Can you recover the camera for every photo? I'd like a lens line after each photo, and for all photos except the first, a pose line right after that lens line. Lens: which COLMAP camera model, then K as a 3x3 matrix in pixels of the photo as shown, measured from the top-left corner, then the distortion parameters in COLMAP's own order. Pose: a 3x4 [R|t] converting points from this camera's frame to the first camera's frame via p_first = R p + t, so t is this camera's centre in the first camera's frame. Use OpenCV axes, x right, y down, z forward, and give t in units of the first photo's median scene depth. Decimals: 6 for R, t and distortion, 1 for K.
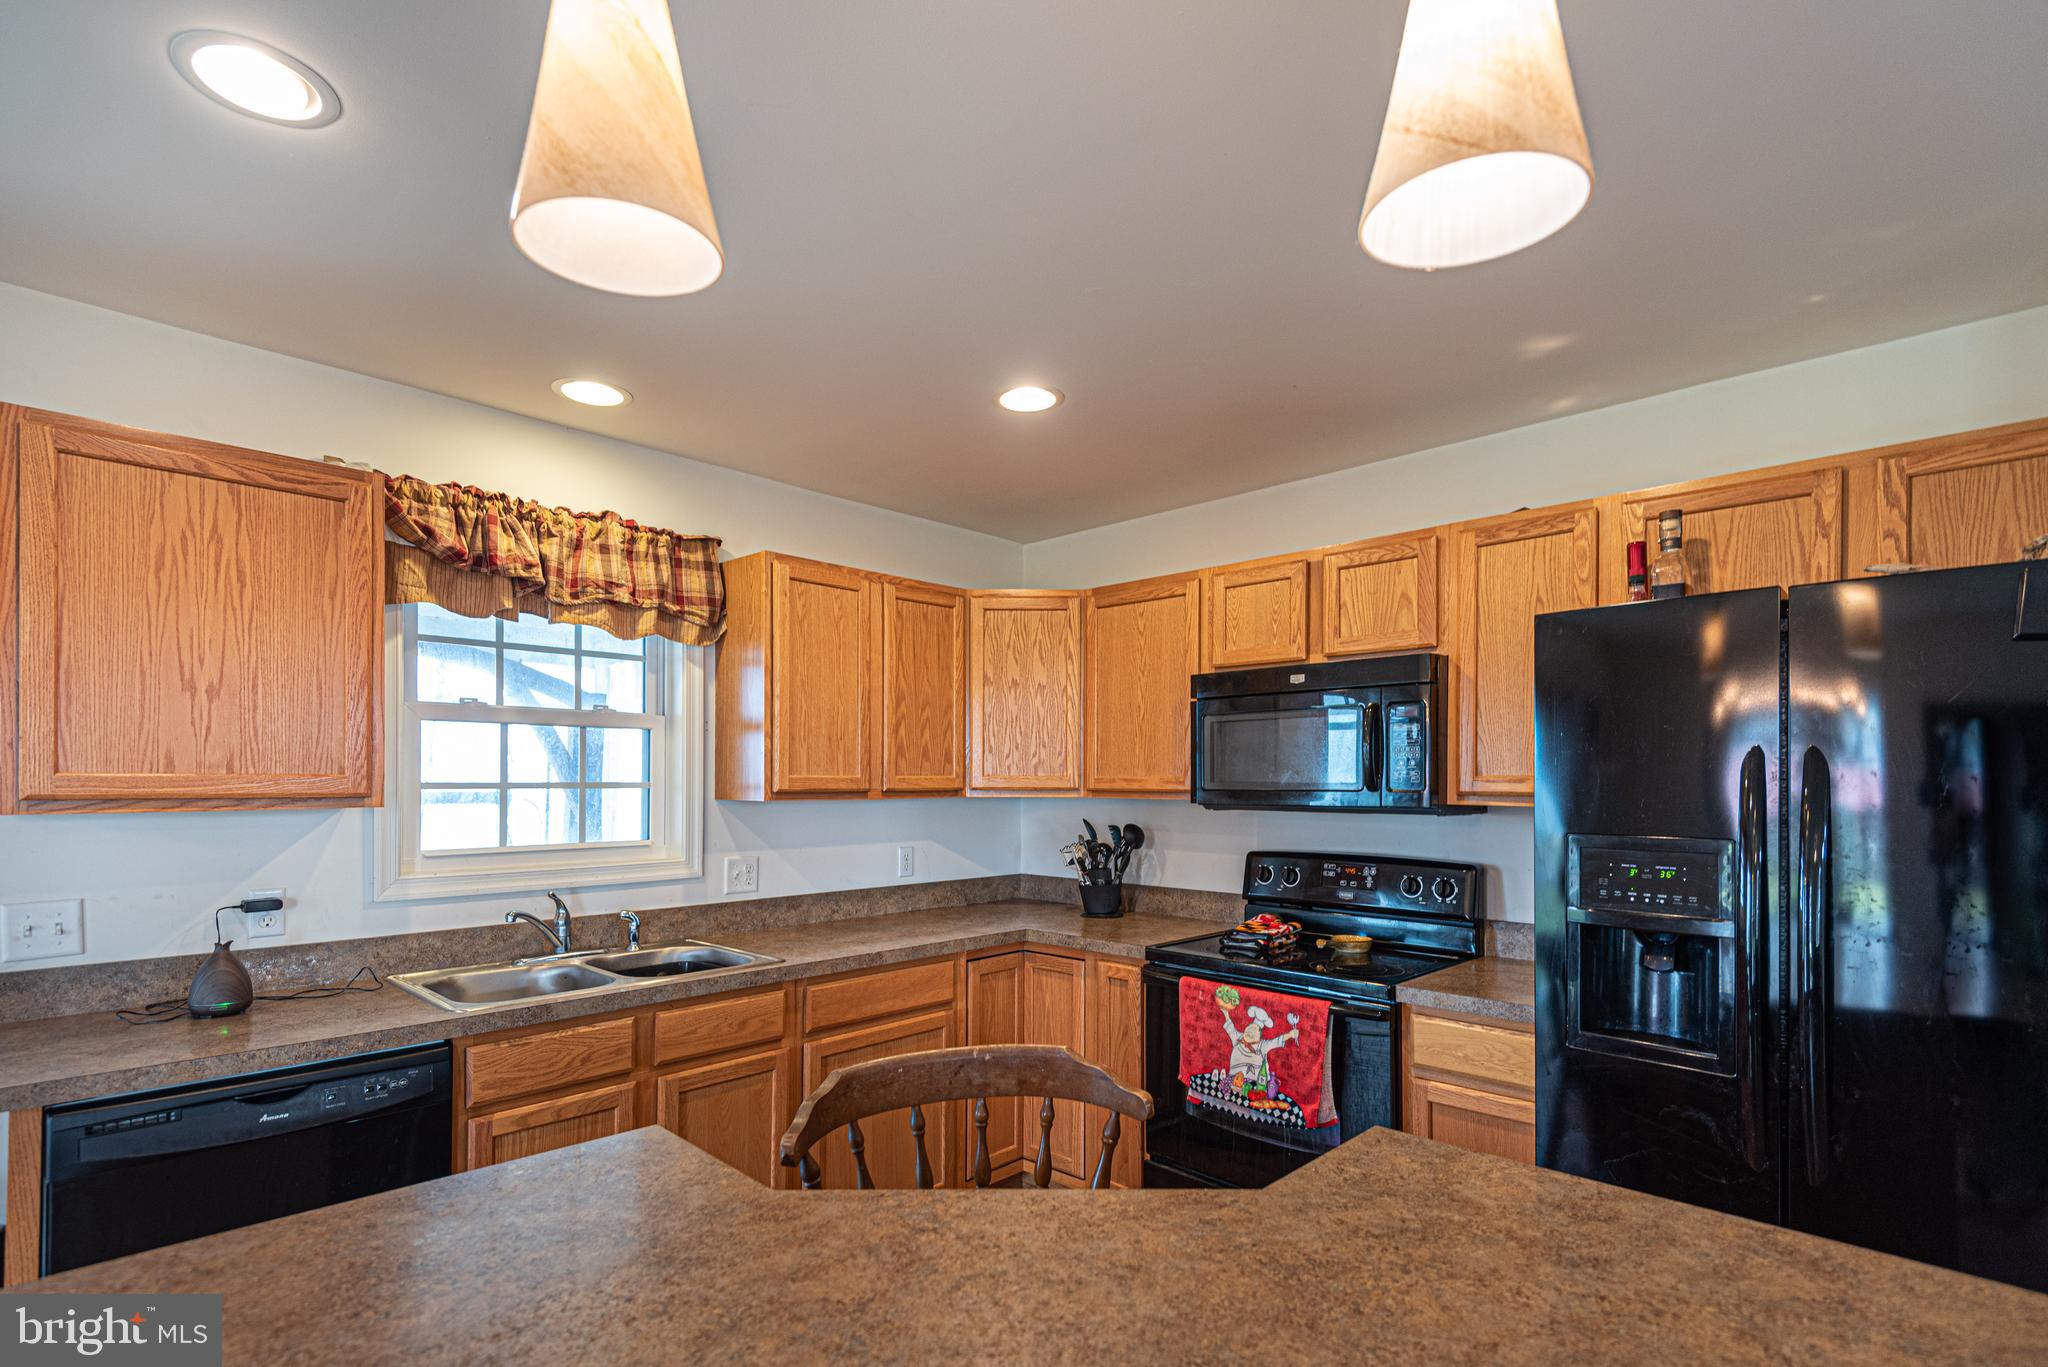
lens RADIAL K [[959.3, 0, 1033.6], [0, 959.3, 774.9], [0, 0, 1]] dist [0.004361, -0.000480]
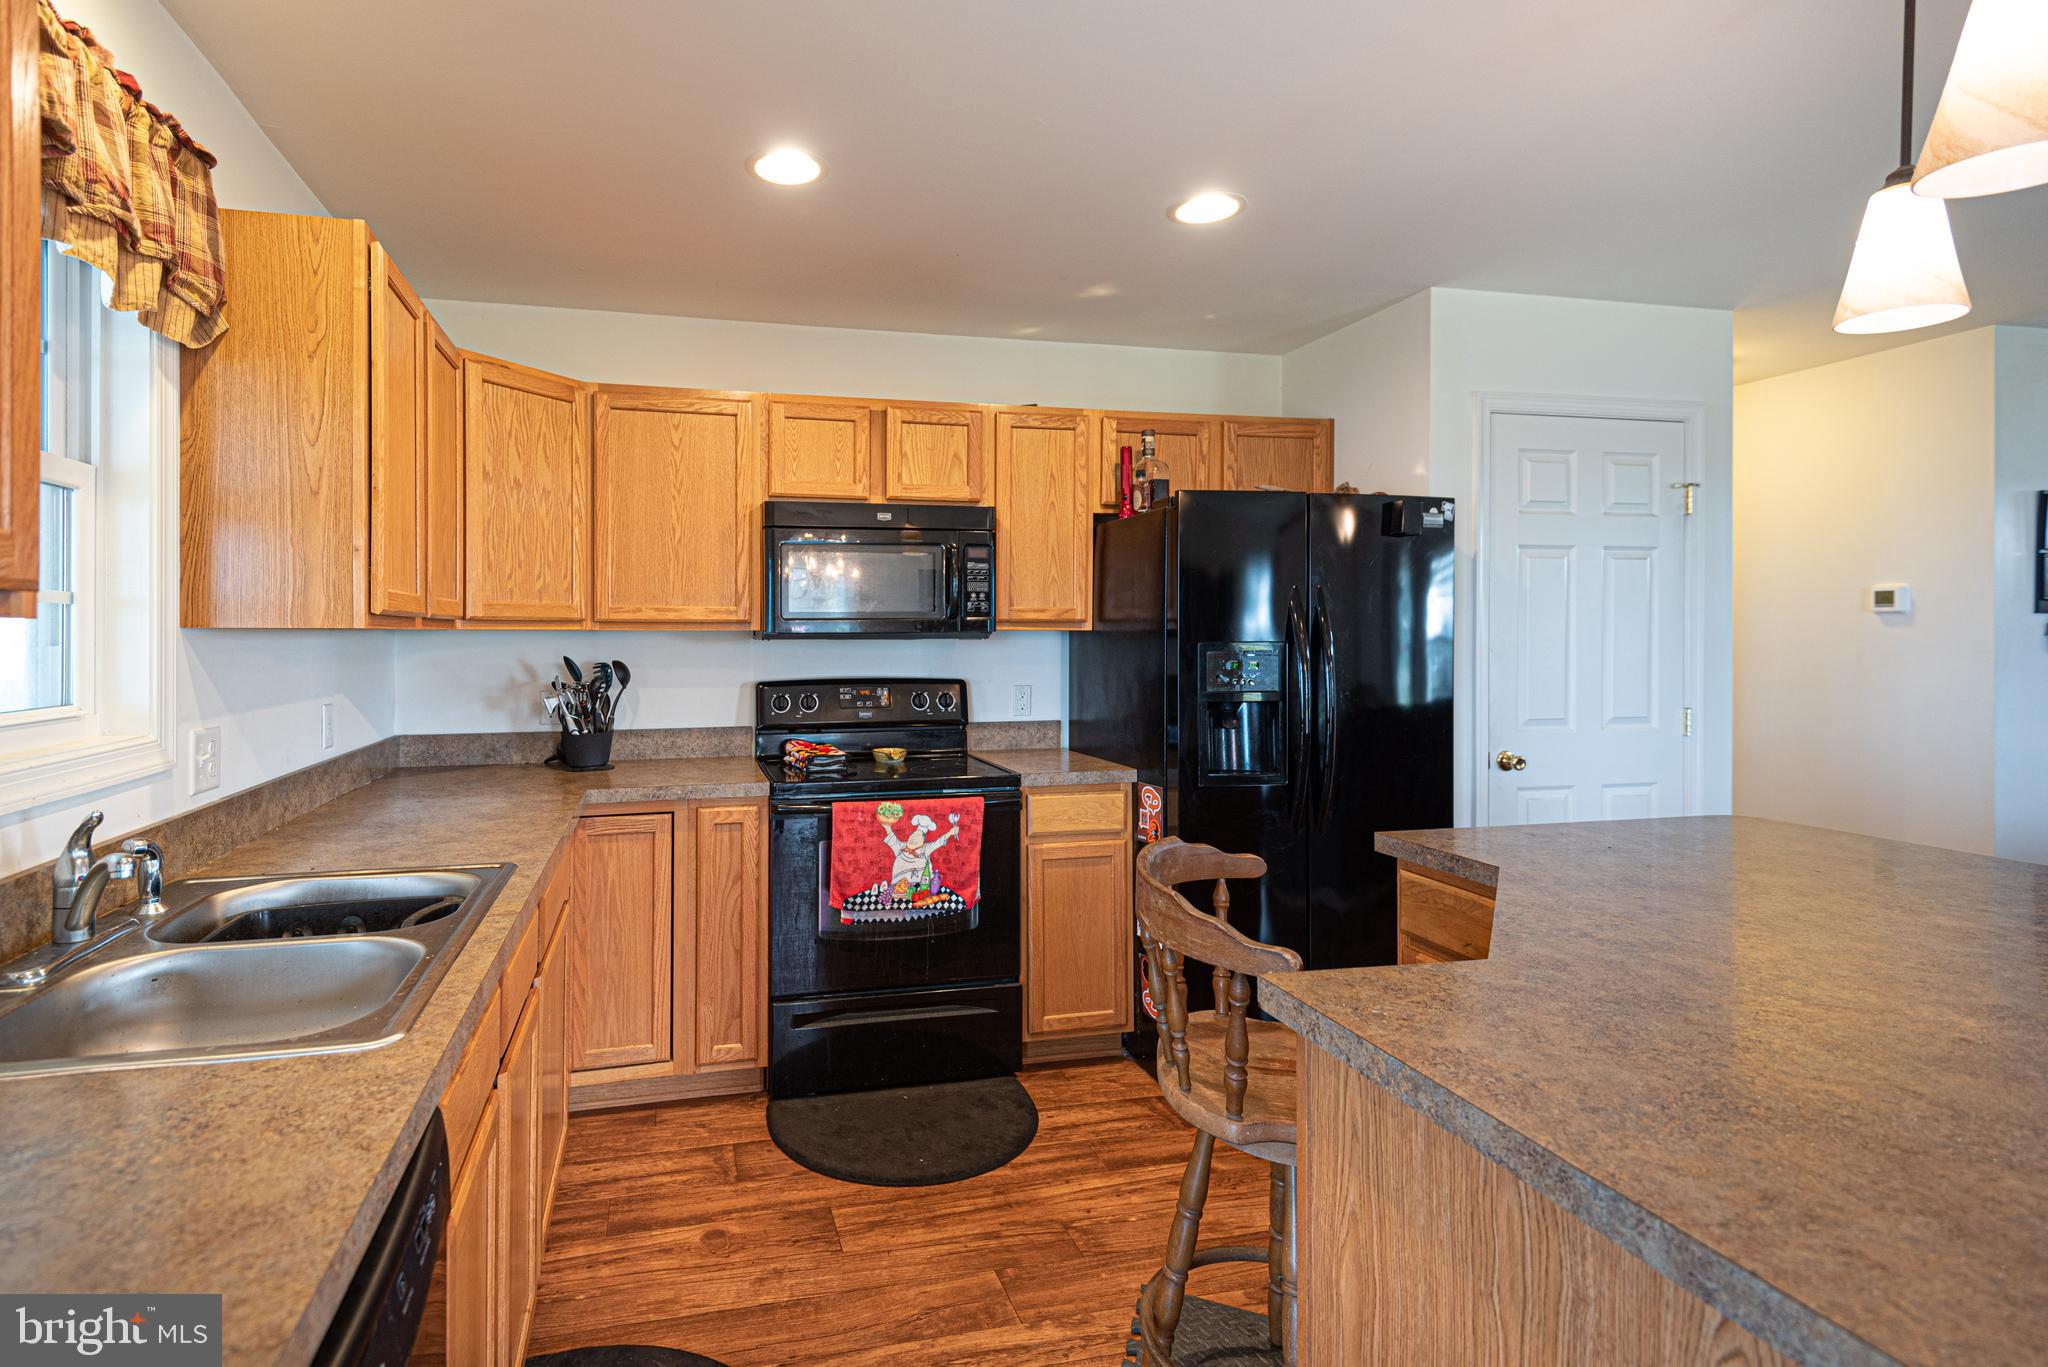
lens RADIAL K [[966.9, 0, 880.5], [0, 966.9, 642.5], [0, 0, 1]] dist [0.018797, -0.017225]
pose [[0.554197, -0.010827, 0.832315, -0.643262], [-0.002003, 0.999895, 0.014341, 0.027393], [-0.832383, -0.009615, 0.554117, 0.391120]]
